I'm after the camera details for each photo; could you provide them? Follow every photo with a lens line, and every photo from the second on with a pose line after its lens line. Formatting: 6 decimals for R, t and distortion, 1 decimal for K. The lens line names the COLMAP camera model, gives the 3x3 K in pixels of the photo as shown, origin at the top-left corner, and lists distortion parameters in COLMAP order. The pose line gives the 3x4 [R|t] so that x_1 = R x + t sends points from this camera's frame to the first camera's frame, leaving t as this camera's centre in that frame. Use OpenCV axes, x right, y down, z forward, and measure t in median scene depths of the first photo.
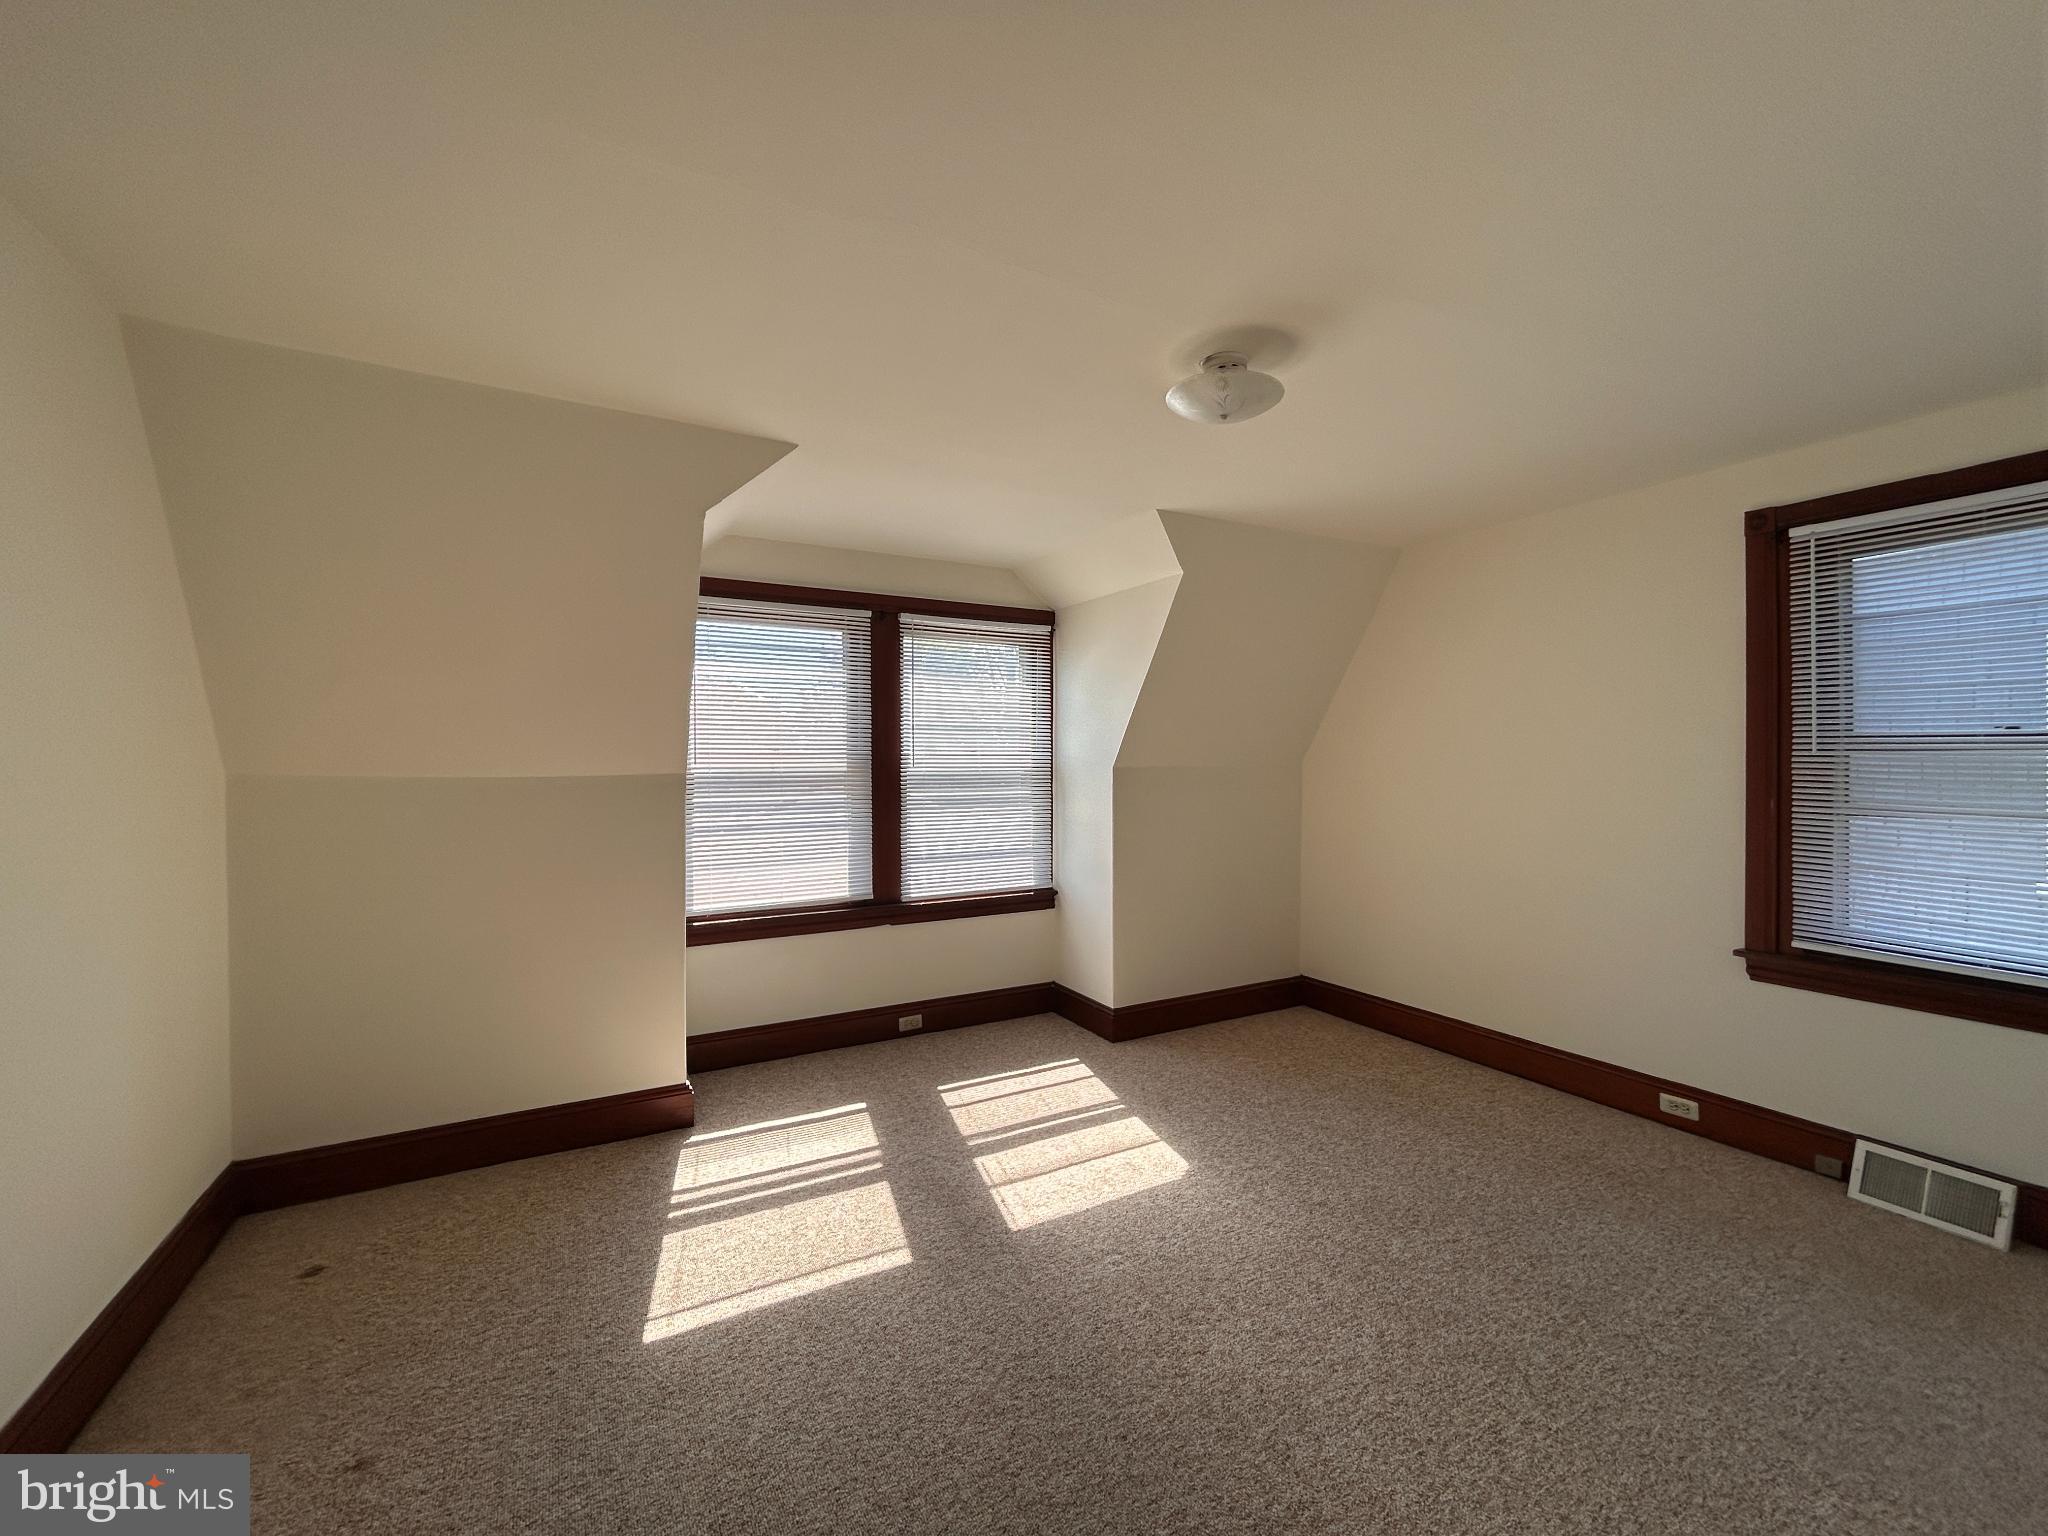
lens RADIAL K [[828.1, 0, 1018.4], [0, 828.1, 767.3], [0, 0, 1]] dist [-0.000420, 0.000396]
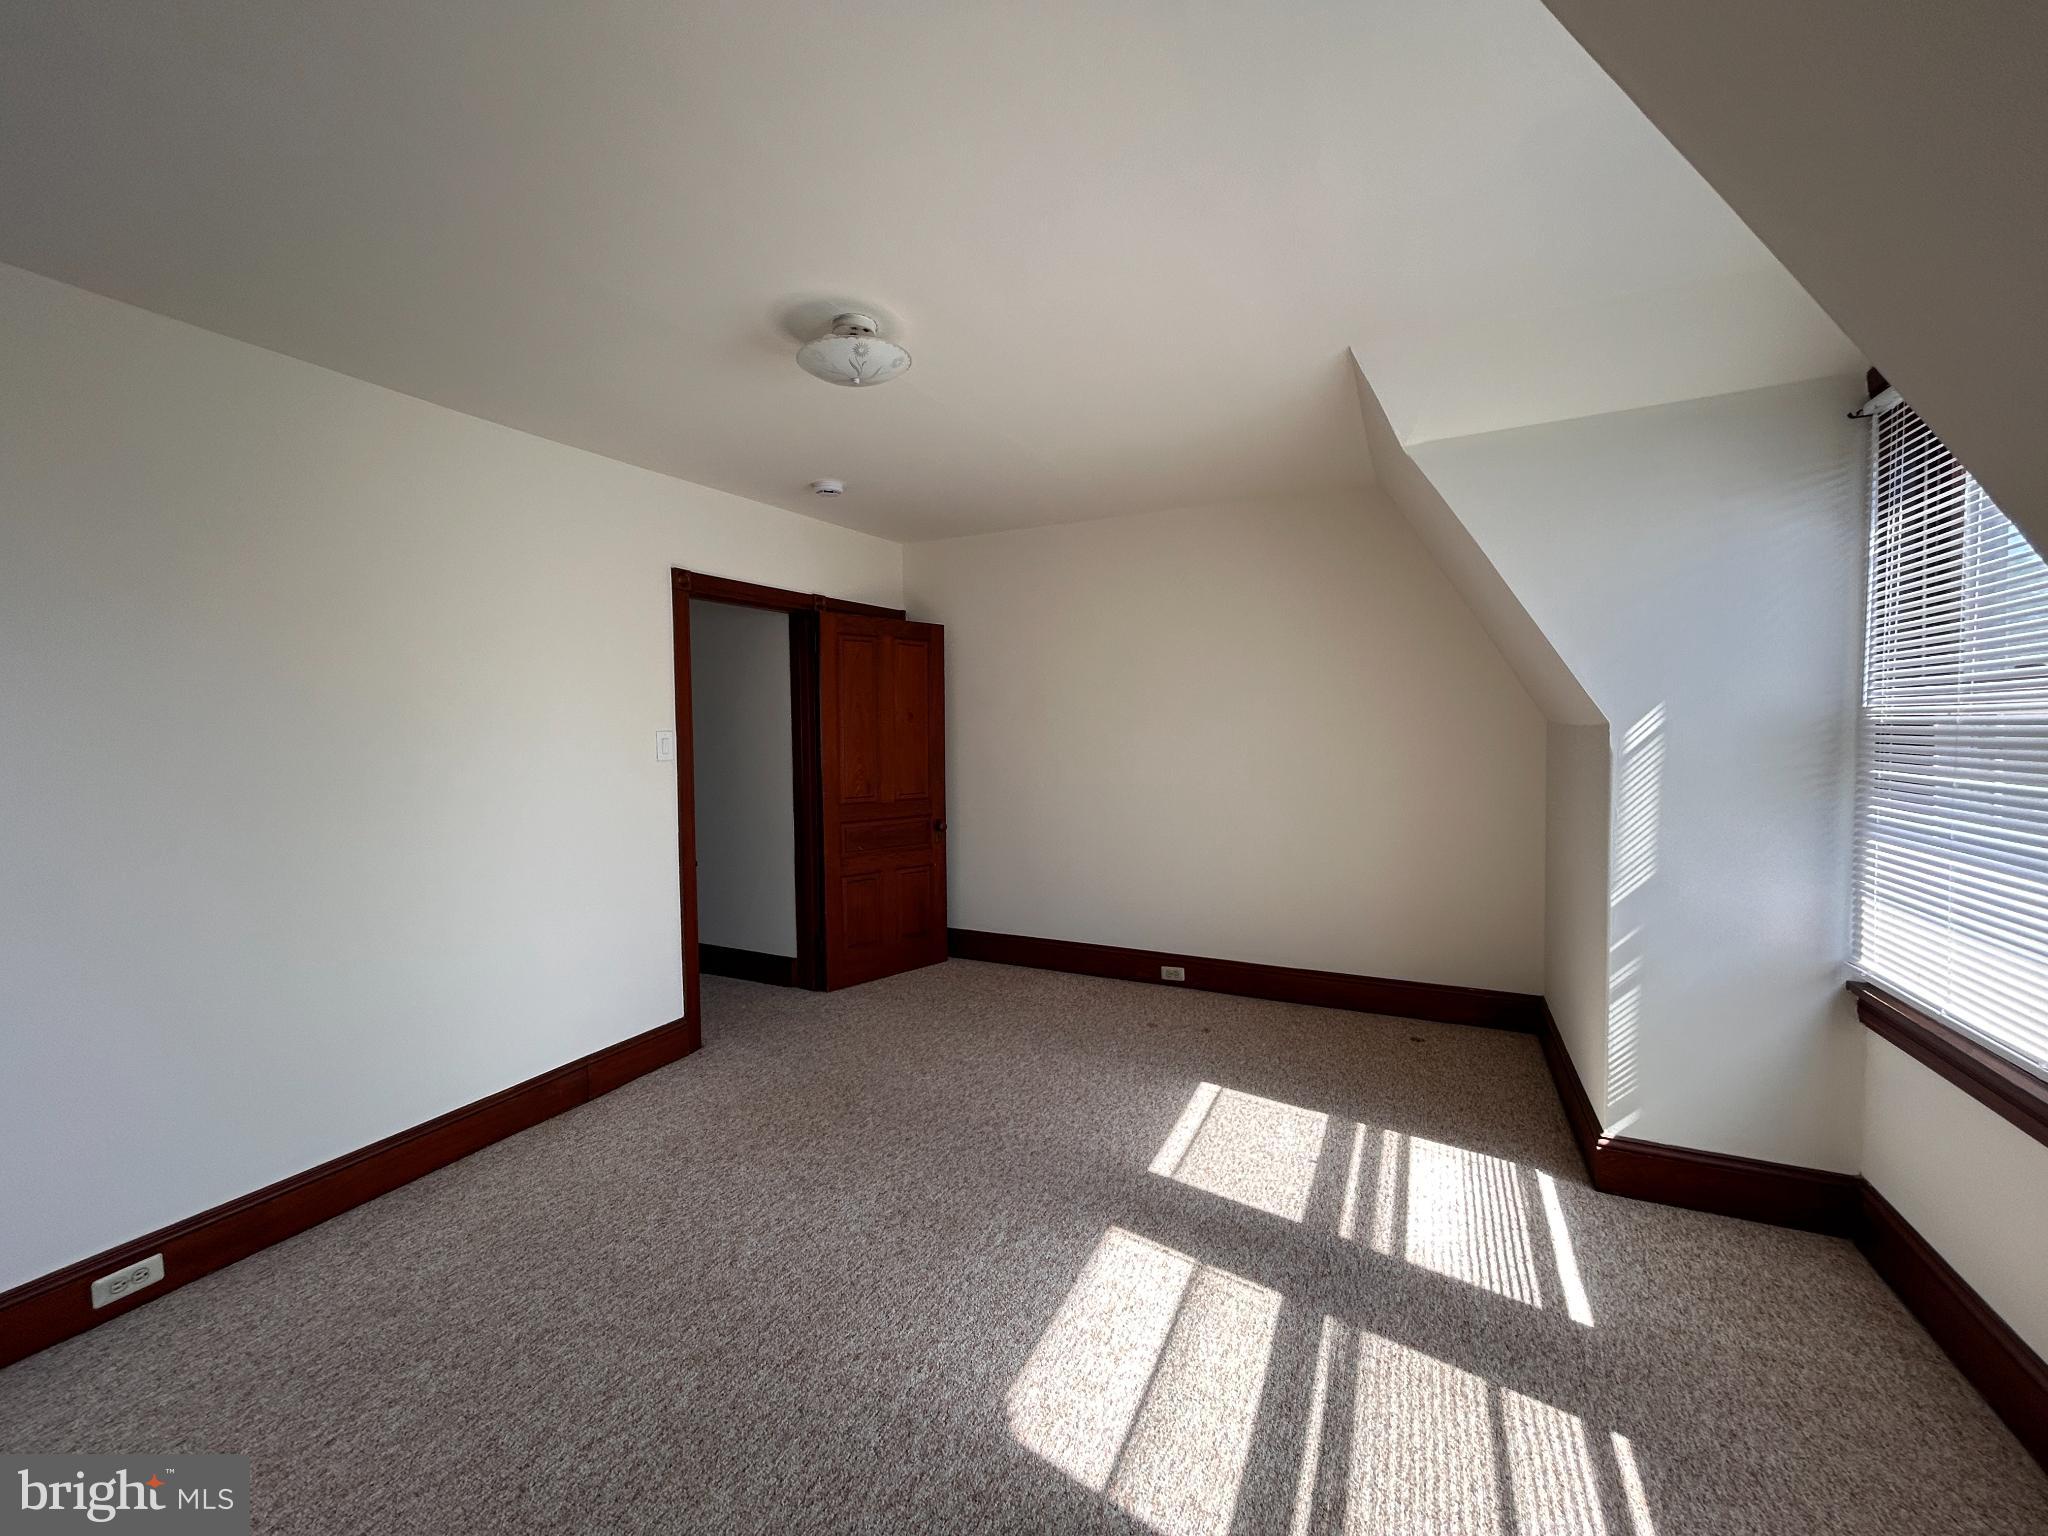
lens RADIAL K [[825.4, 0, 1018.4], [0, 825.4, 771.1], [0, 0, 1]] dist [0.002448, -0.001875]
pose [[-0.815042, 0.046064, -0.577568, 0.563317], [0.013158, 0.998049, 0.061030, -0.002810], [0.579252, 0.042142, -0.814058, 1.596679]]
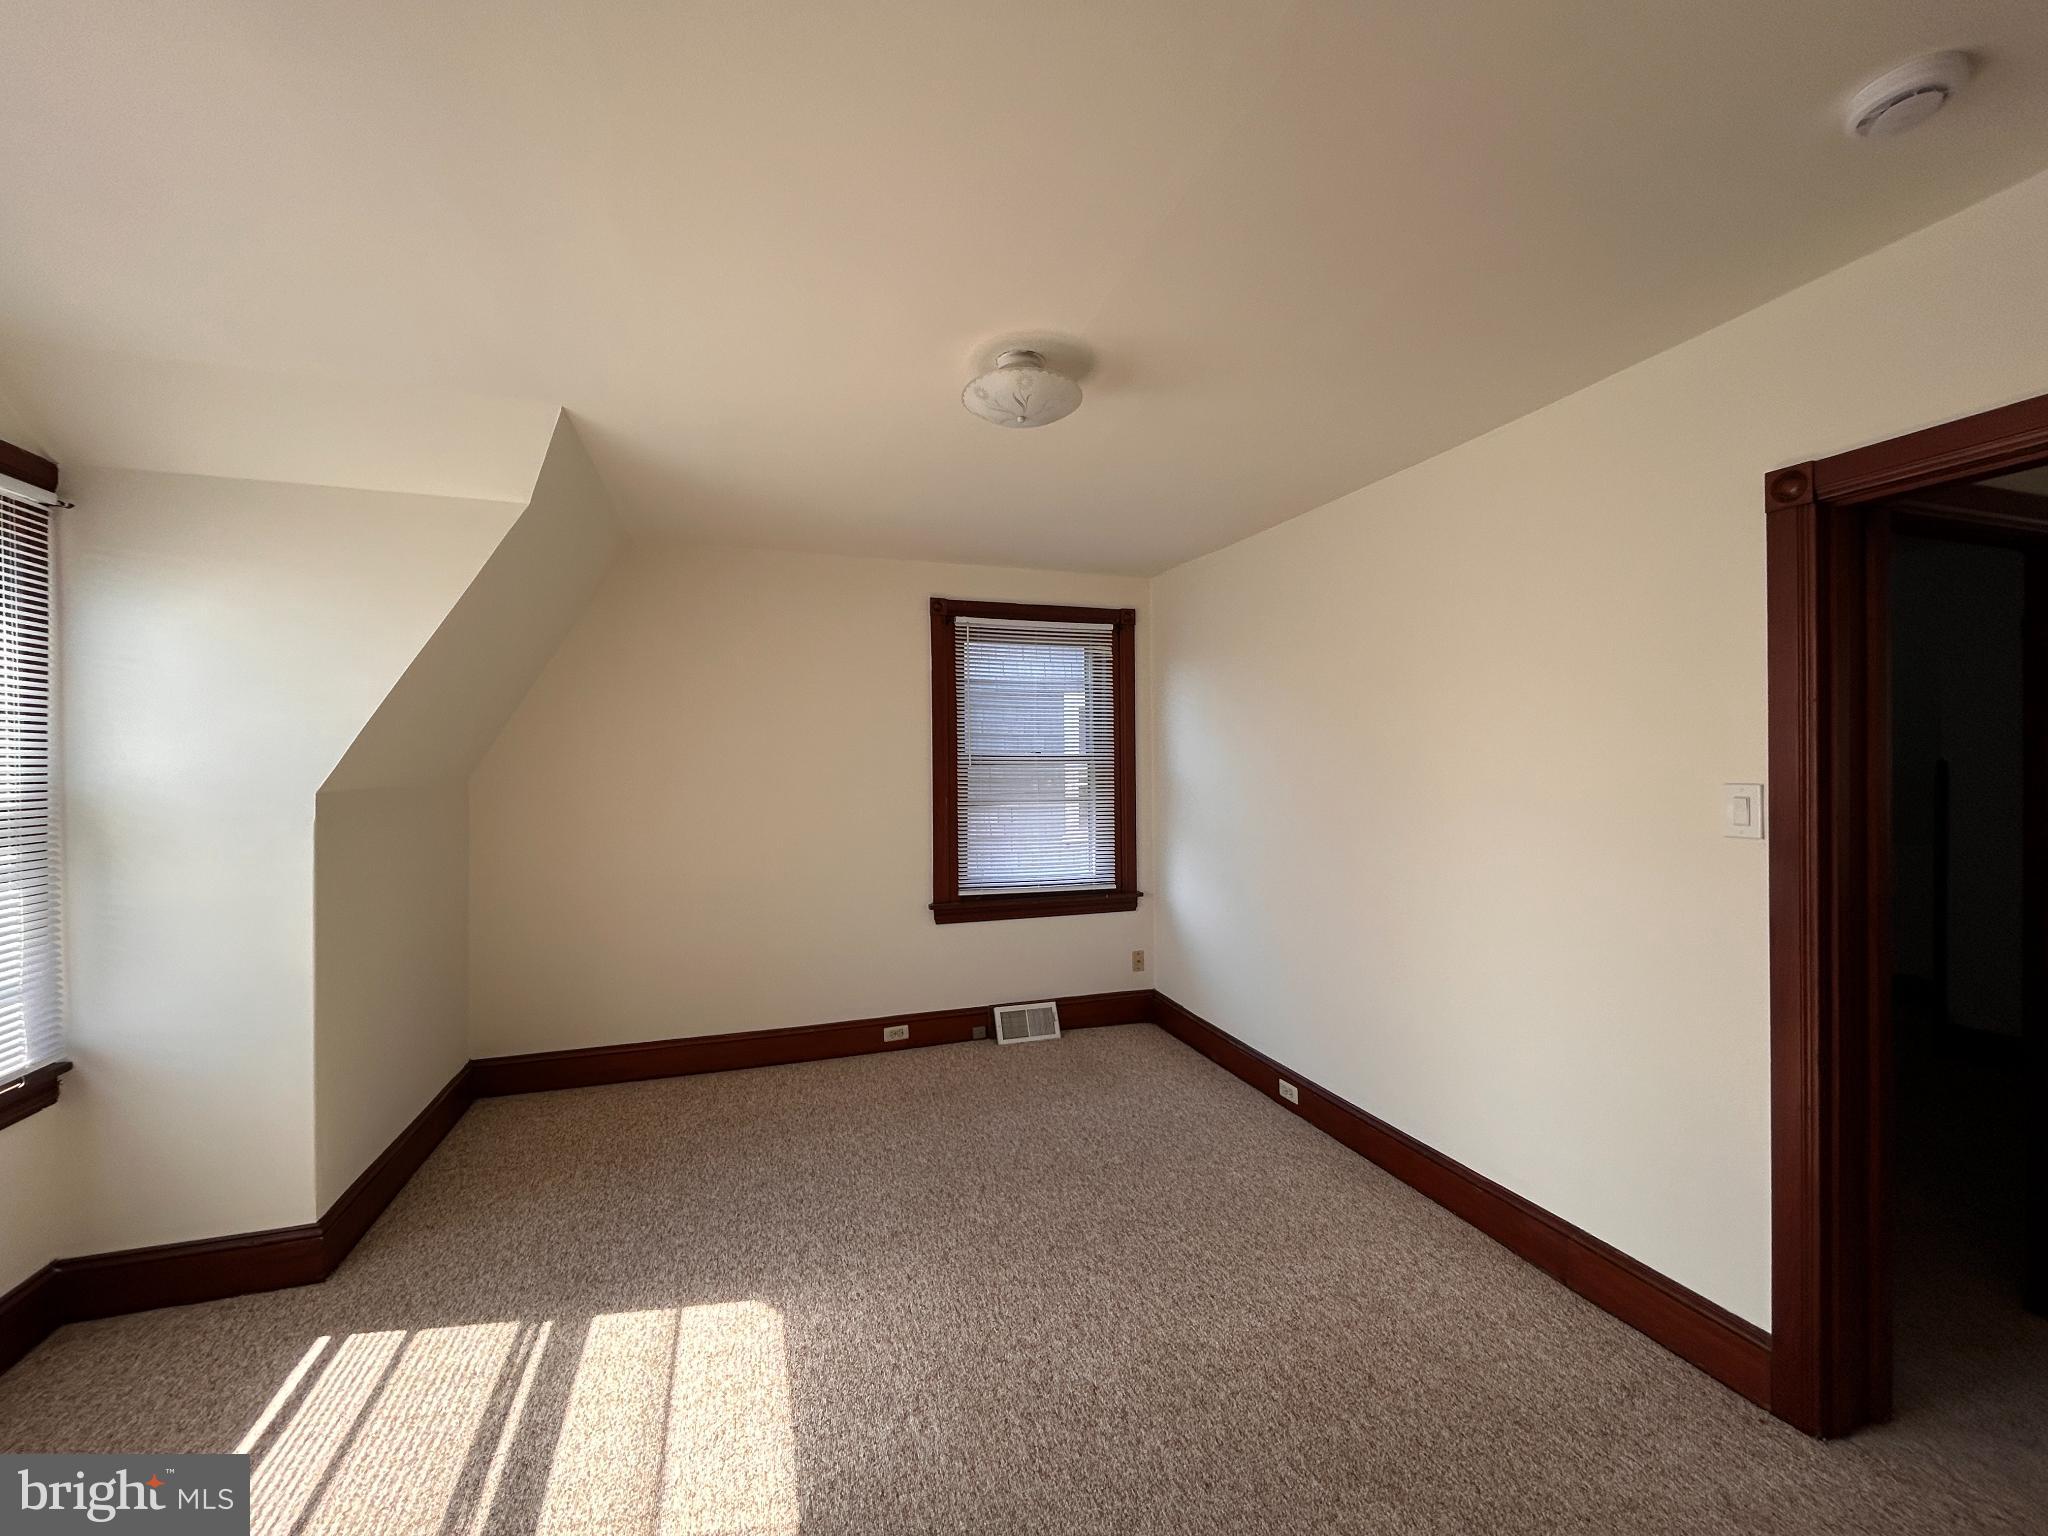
lens RADIAL K [[828.1, 0, 1018.4], [0, 828.1, 767.3], [0, 0, 1]] dist [-0.000420, 0.000396]
pose [[0.178619, -0.005651, 0.983902, -0.565222], [0.014879, 0.999885, 0.003042, -0.019709], [-0.983806, 0.014096, 0.178682, 0.684000]]
